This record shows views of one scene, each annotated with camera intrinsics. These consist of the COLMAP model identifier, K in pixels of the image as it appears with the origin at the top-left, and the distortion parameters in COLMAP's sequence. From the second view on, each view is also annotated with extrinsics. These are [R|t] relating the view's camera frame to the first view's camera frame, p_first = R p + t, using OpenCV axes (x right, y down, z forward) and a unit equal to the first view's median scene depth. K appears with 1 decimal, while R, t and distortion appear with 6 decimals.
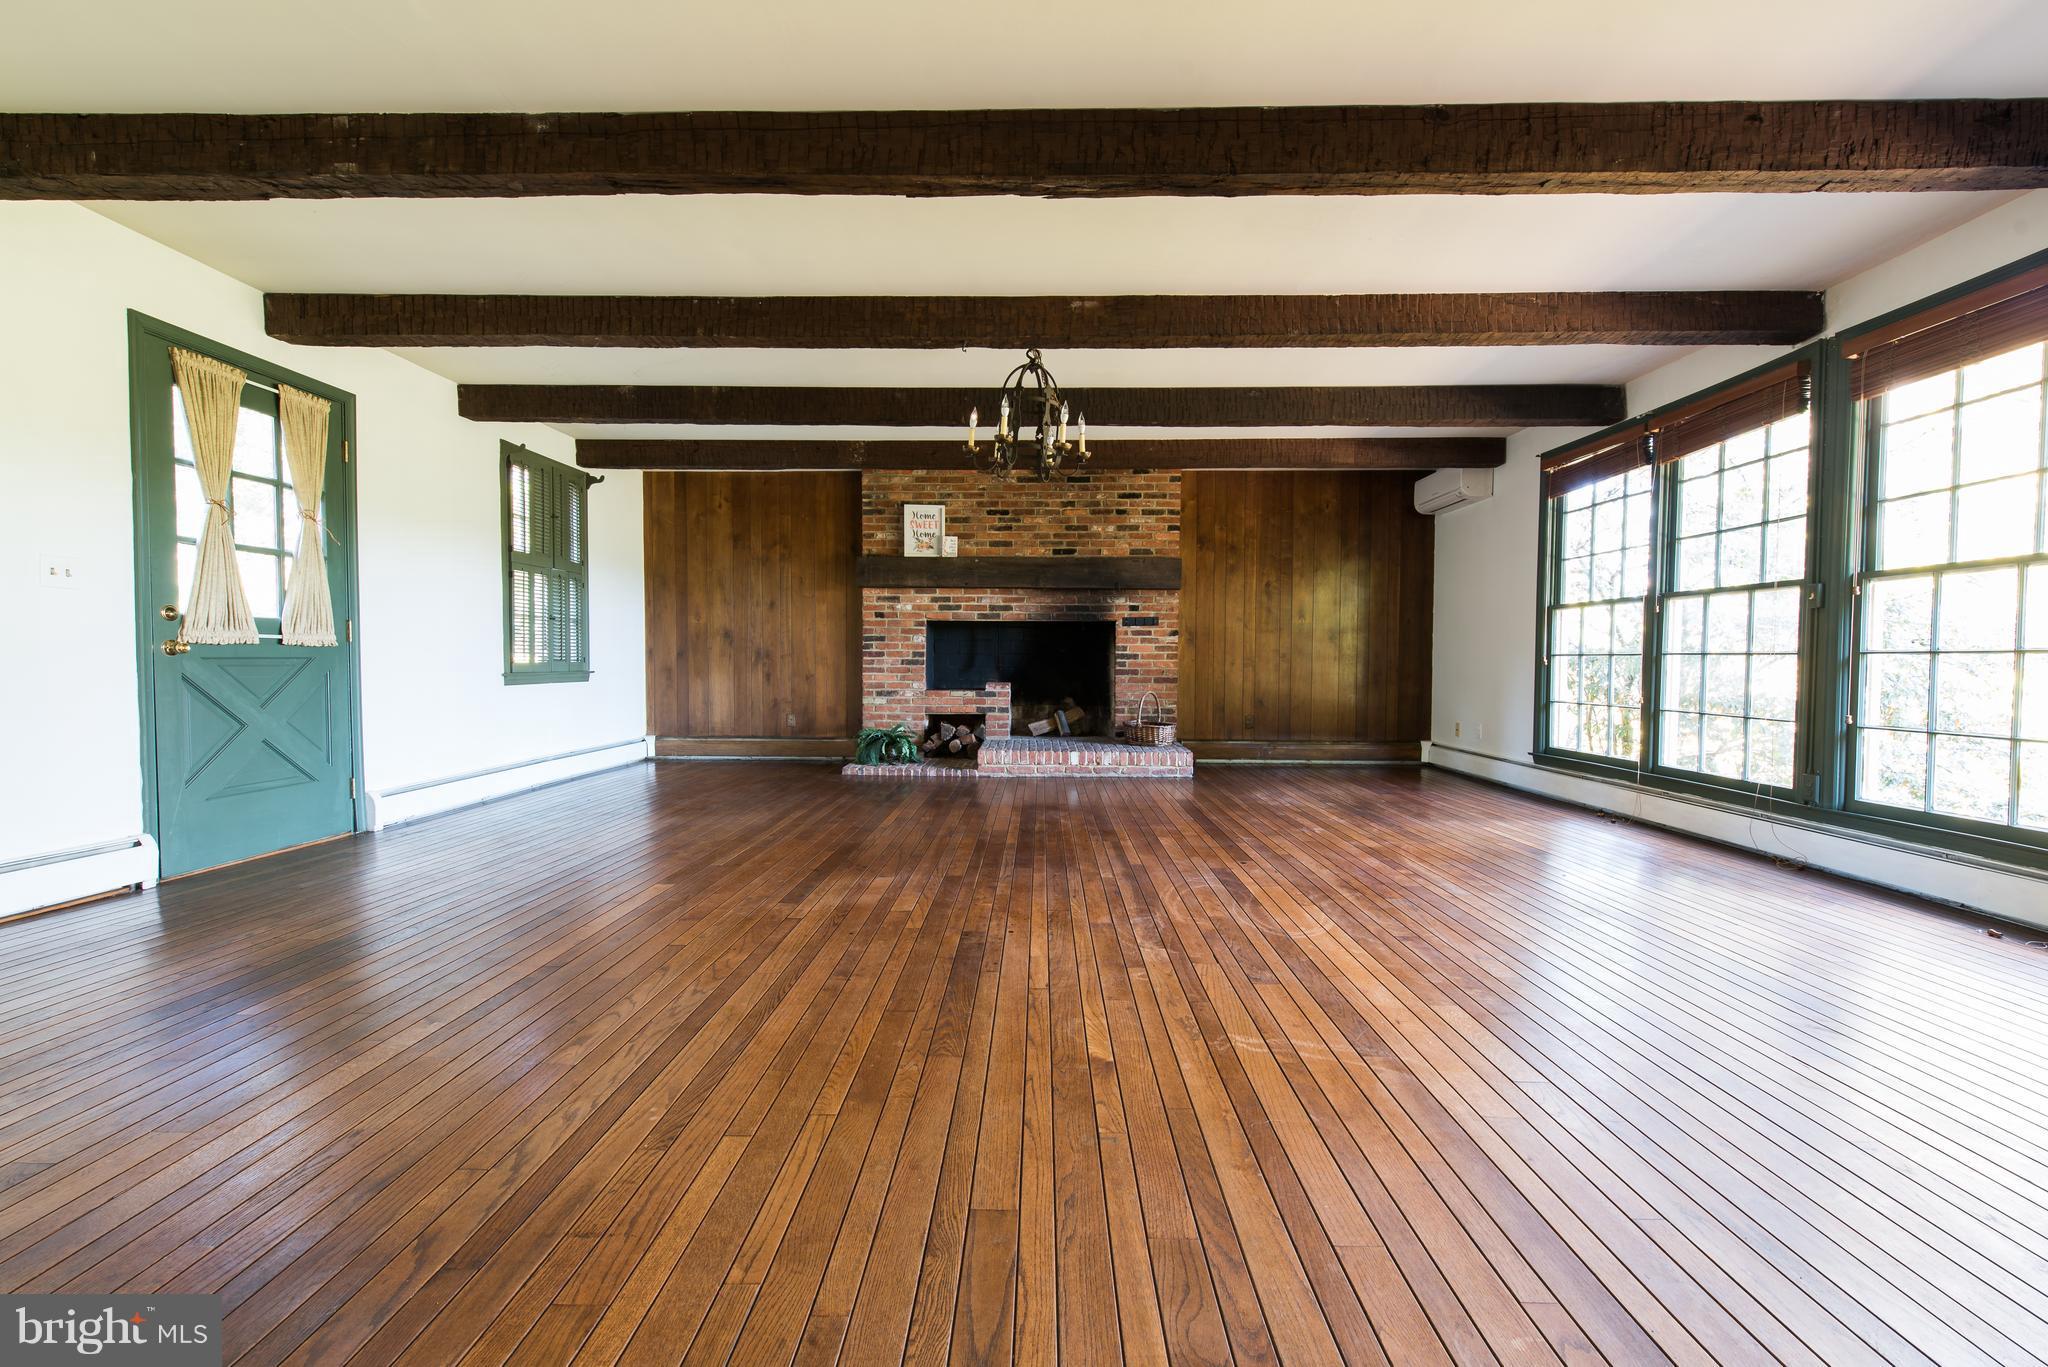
lens RADIAL K [[837.1, 0, 1052.1], [0, 837.1, 685.0], [0, 0, 1]] dist [0.022423, -0.006698]
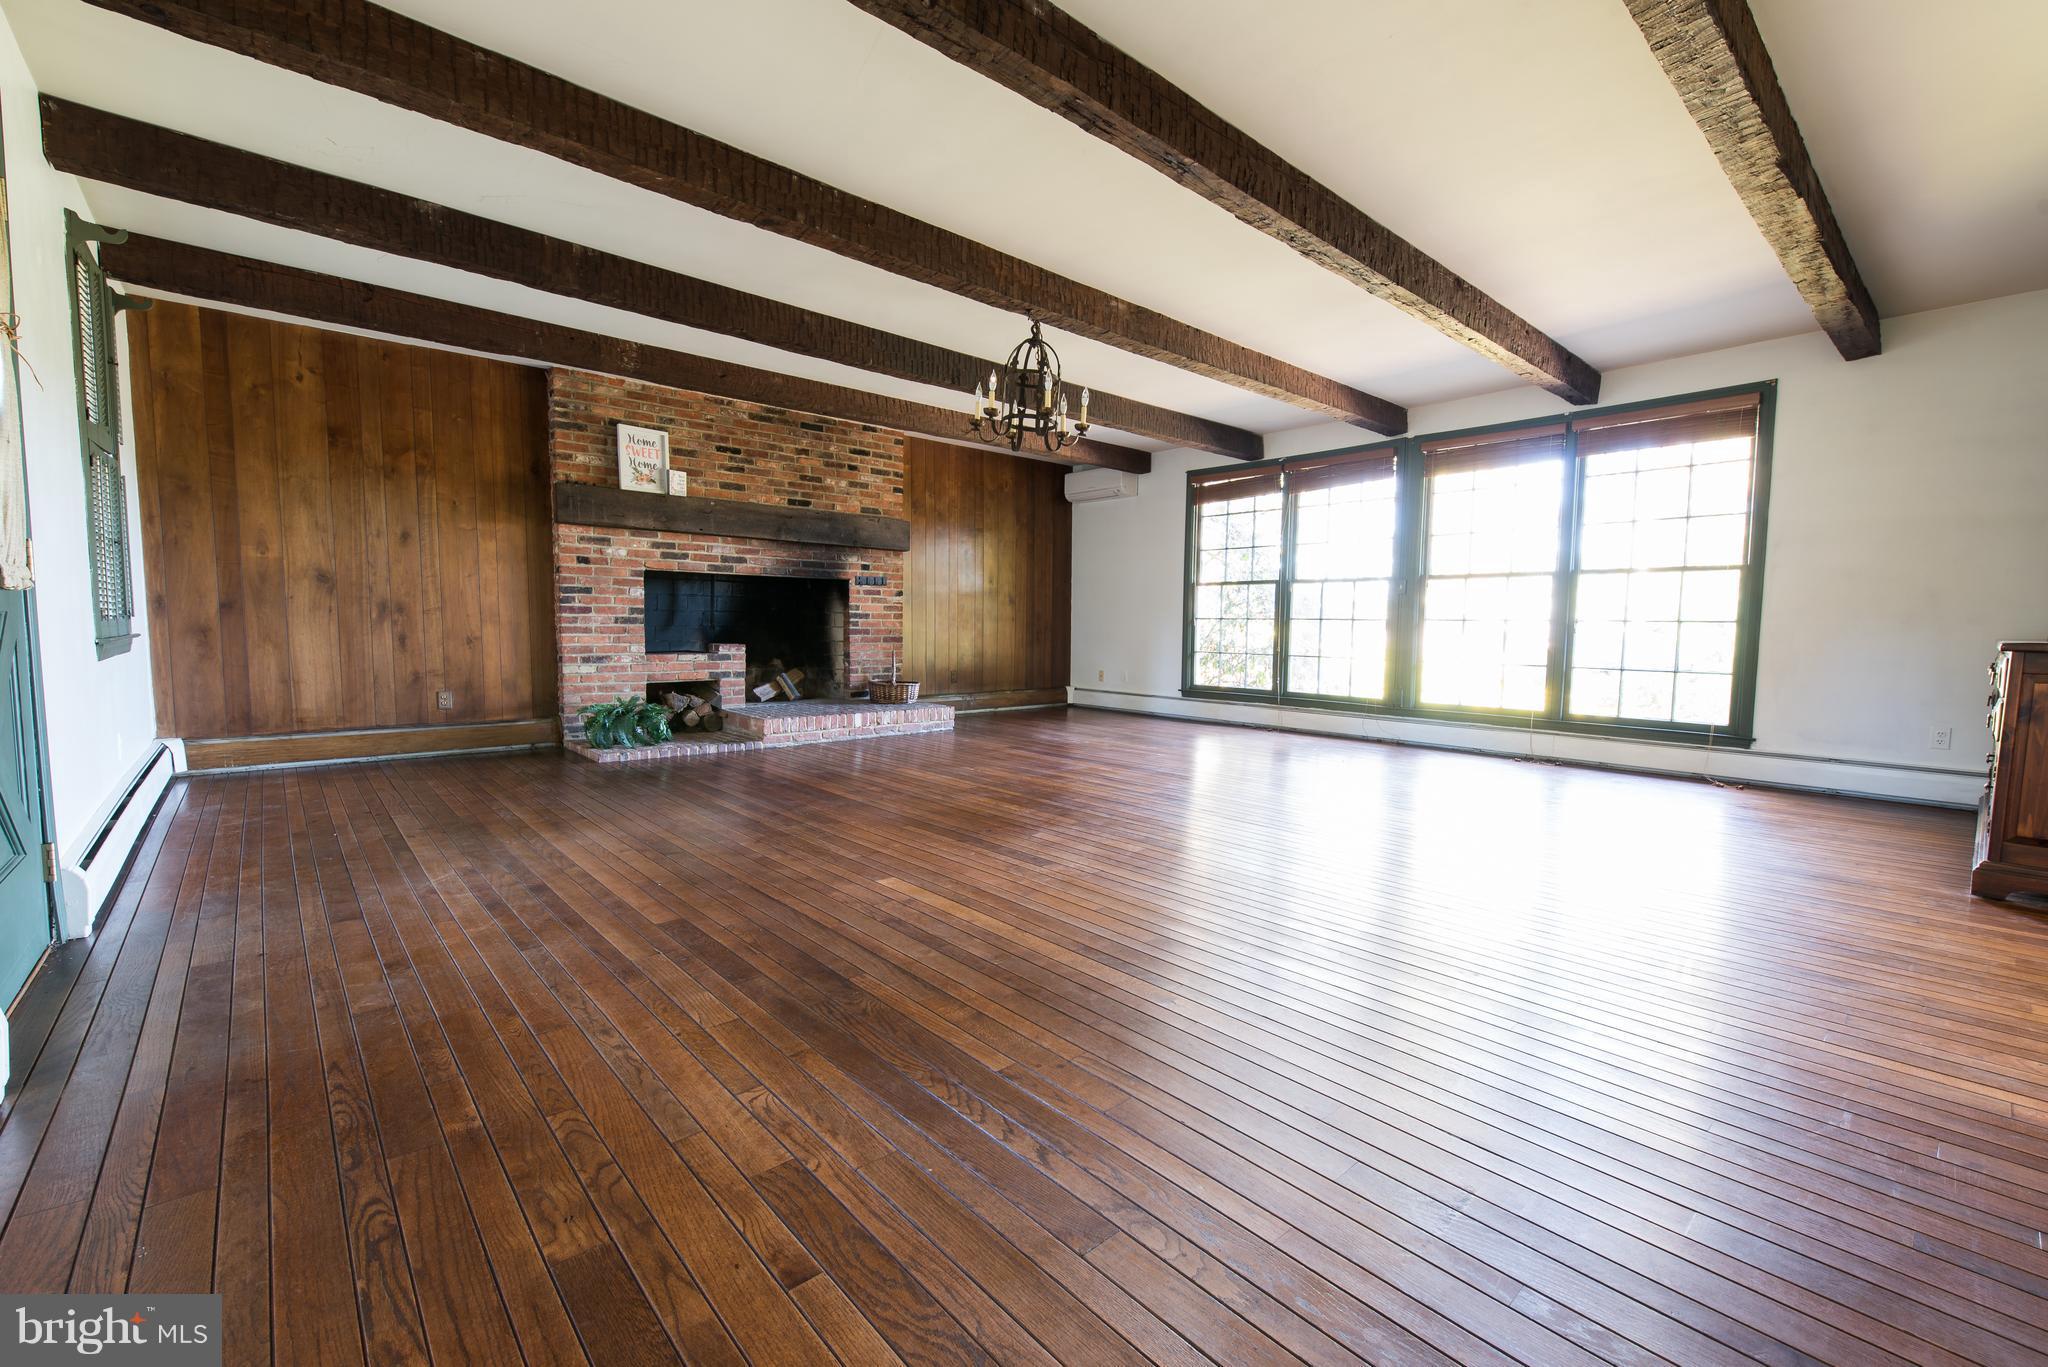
lens RADIAL K [[837.1, 0, 1052.1], [0, 837.1, 685.0], [0, 0, 1]] dist [0.022423, -0.006698]
pose [[0.734033, -0.047314, 0.677464, -0.423363], [0.012341, 0.998335, 0.056353, -0.005543], [-0.679002, -0.033004, 0.733394, 0.114833]]
